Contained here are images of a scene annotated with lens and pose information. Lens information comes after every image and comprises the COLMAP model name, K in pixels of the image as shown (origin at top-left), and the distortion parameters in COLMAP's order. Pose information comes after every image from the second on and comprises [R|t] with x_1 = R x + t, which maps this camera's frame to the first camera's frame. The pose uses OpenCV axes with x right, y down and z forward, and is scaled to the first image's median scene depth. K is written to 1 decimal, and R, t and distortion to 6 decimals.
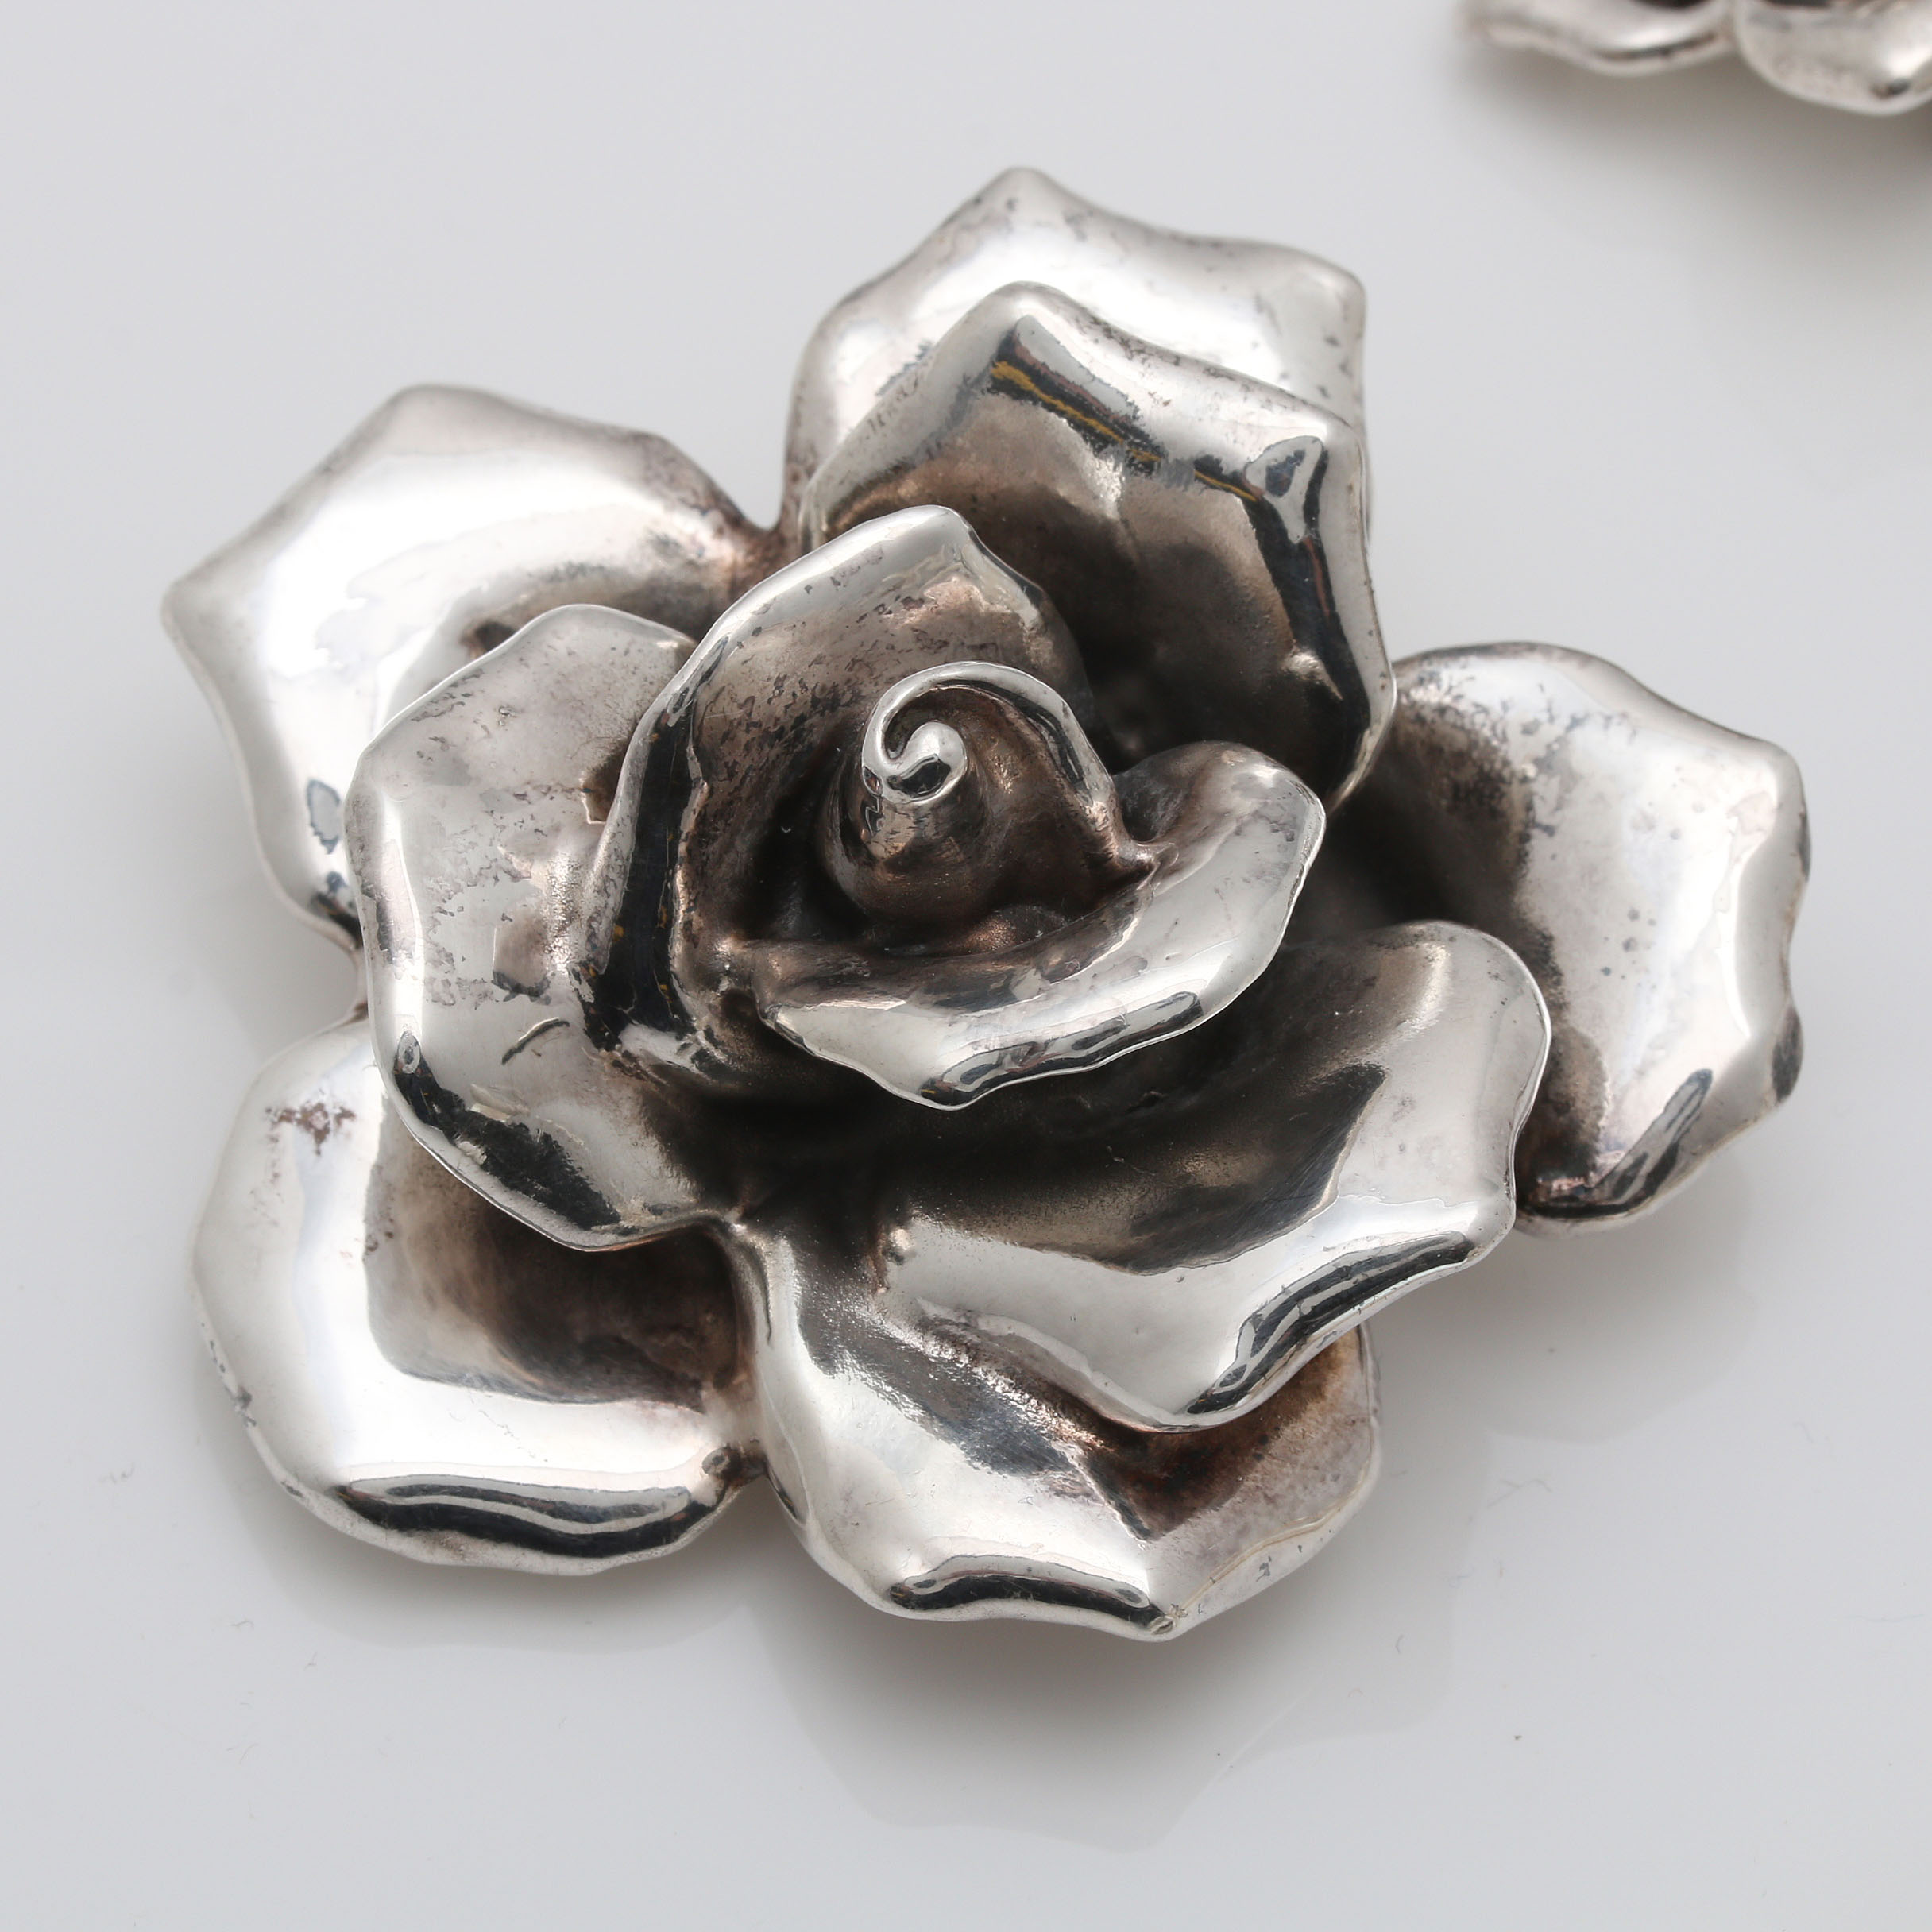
lens RADIAL K [[8034.9, 0, 966.2], [0, 8034.9, 965.7], [0, 0, 1]] dist [0.058133, 0.000000]
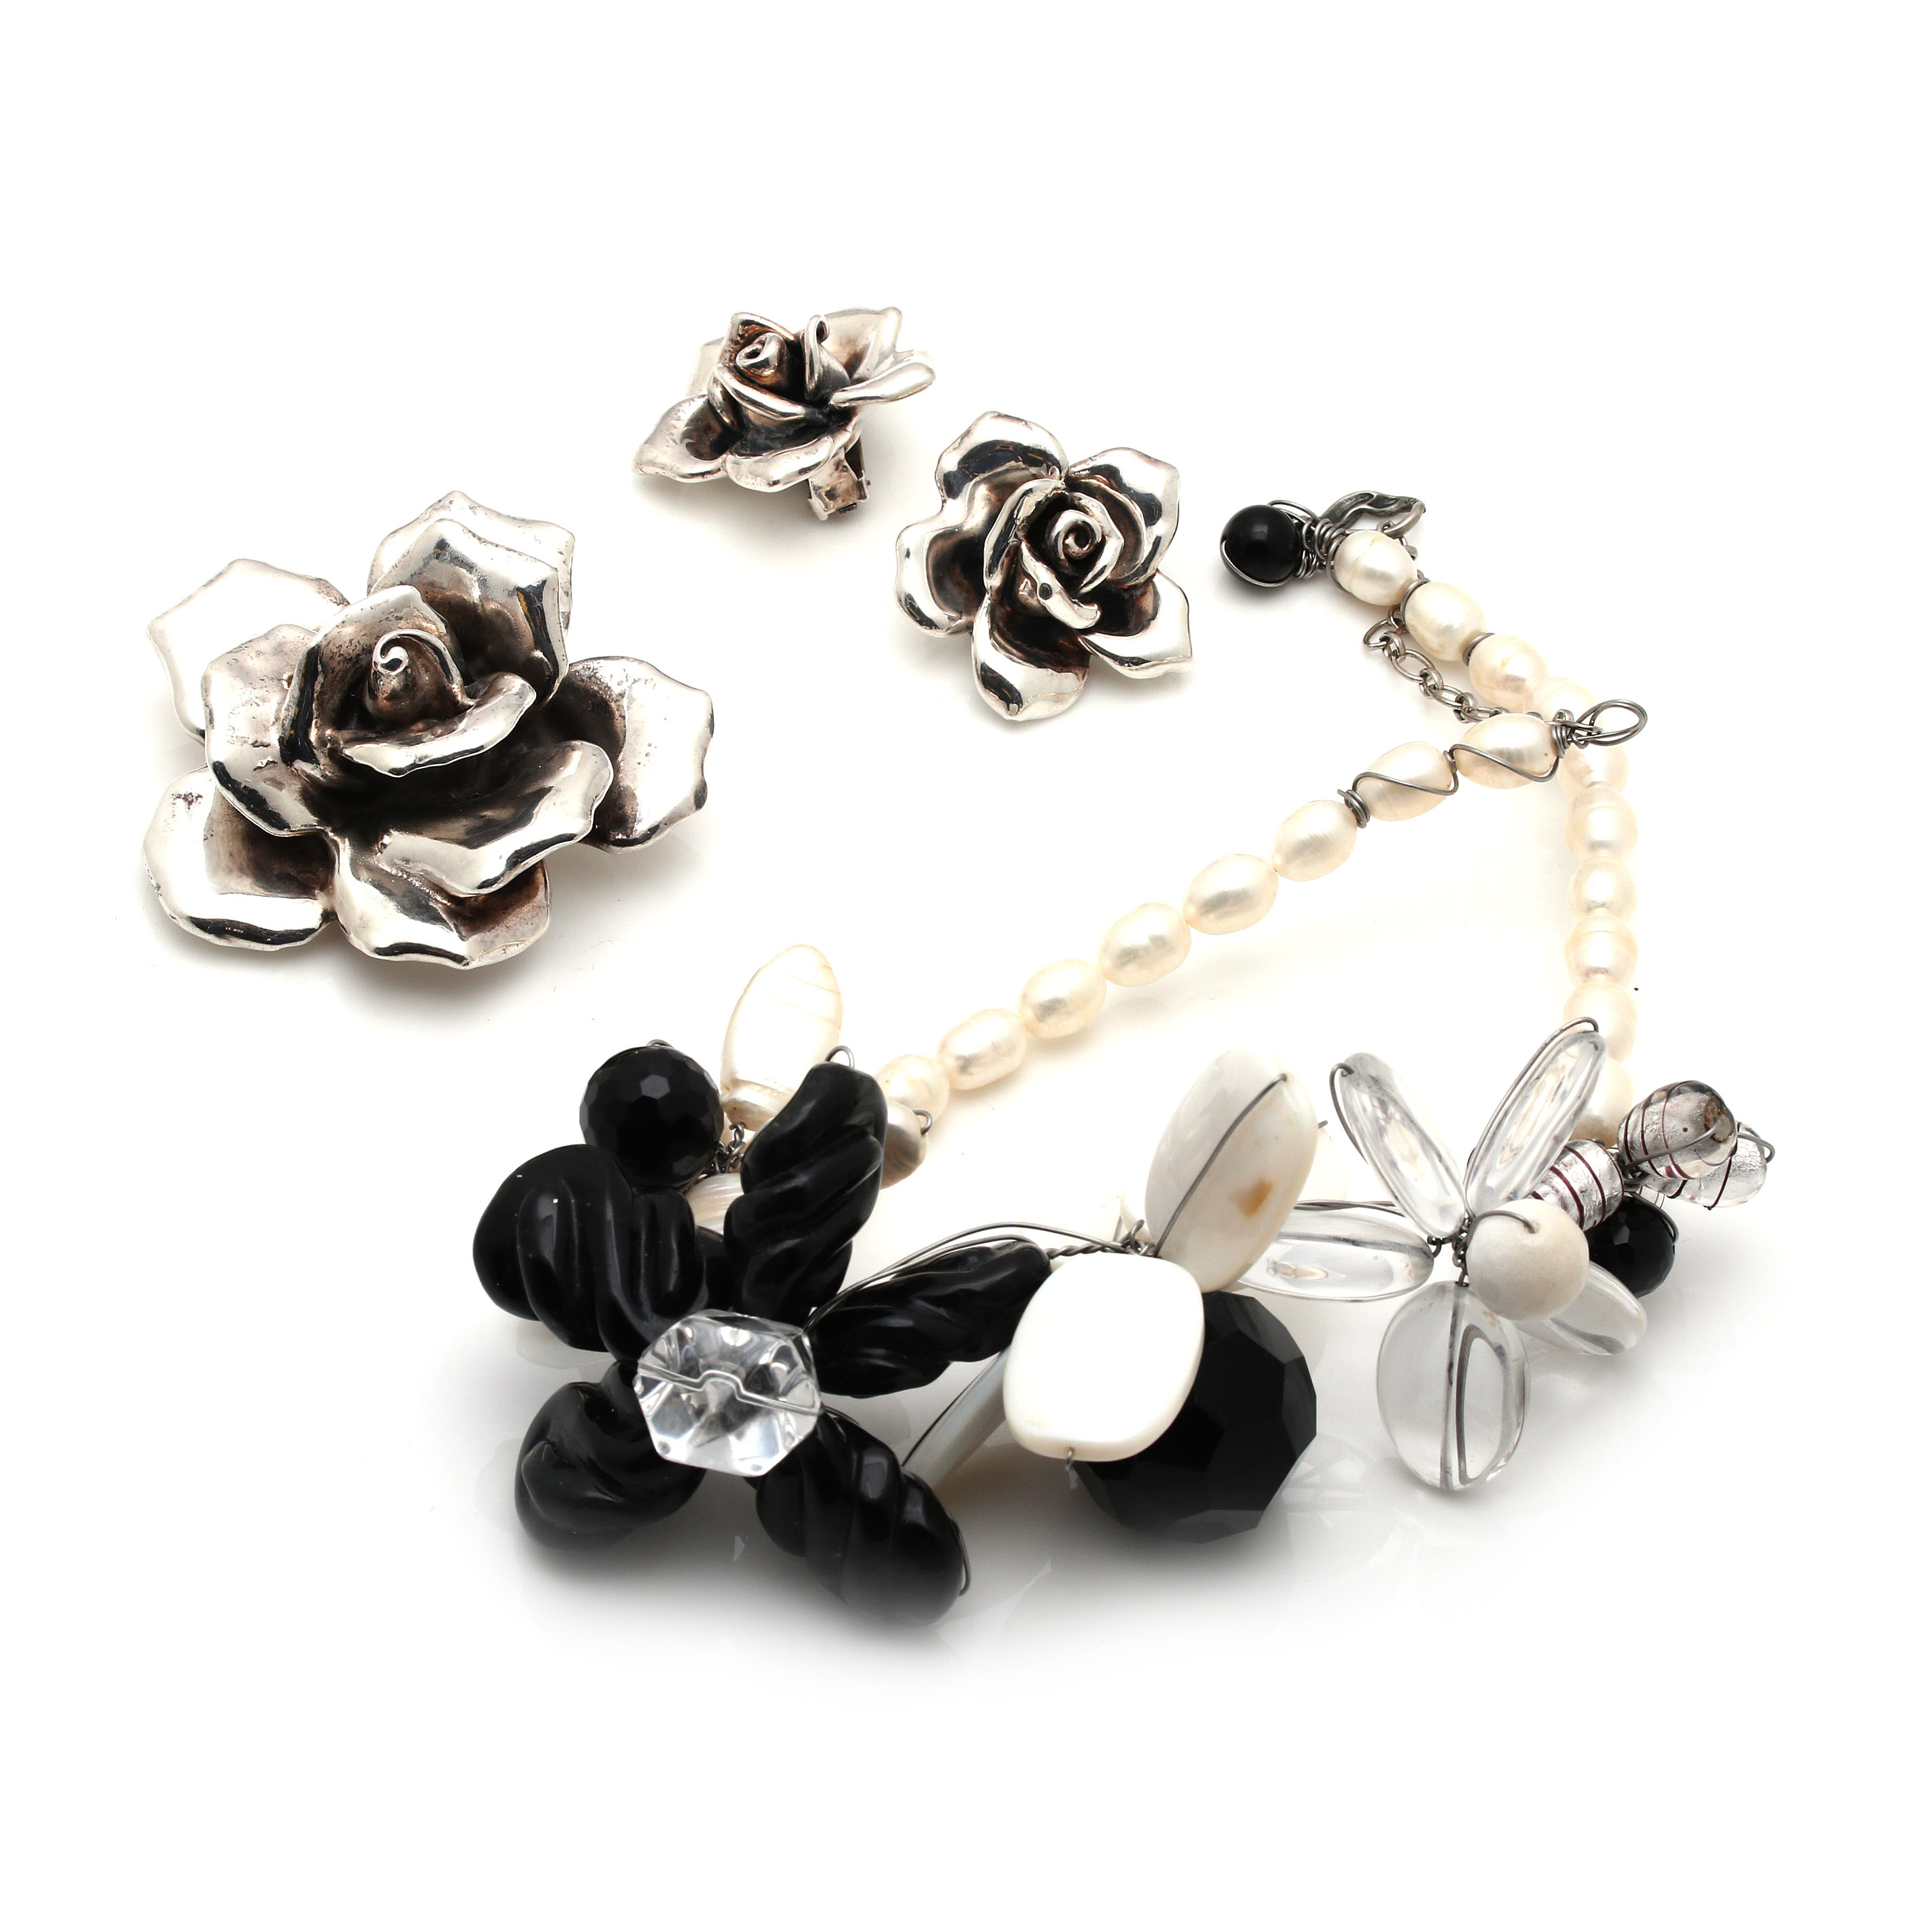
lens RADIAL K [[8034.3, 0, 966.0], [0, 8034.3, 965.8], [0, 0, 1]] dist [0.058133, 0.000000]
pose [[0.999069, 0.032605, -0.028236, 0.285482], [-0.036708, 0.986482, -0.159703, 0.537517], [0.022647, 0.160590, 0.986761, -1.858369]]
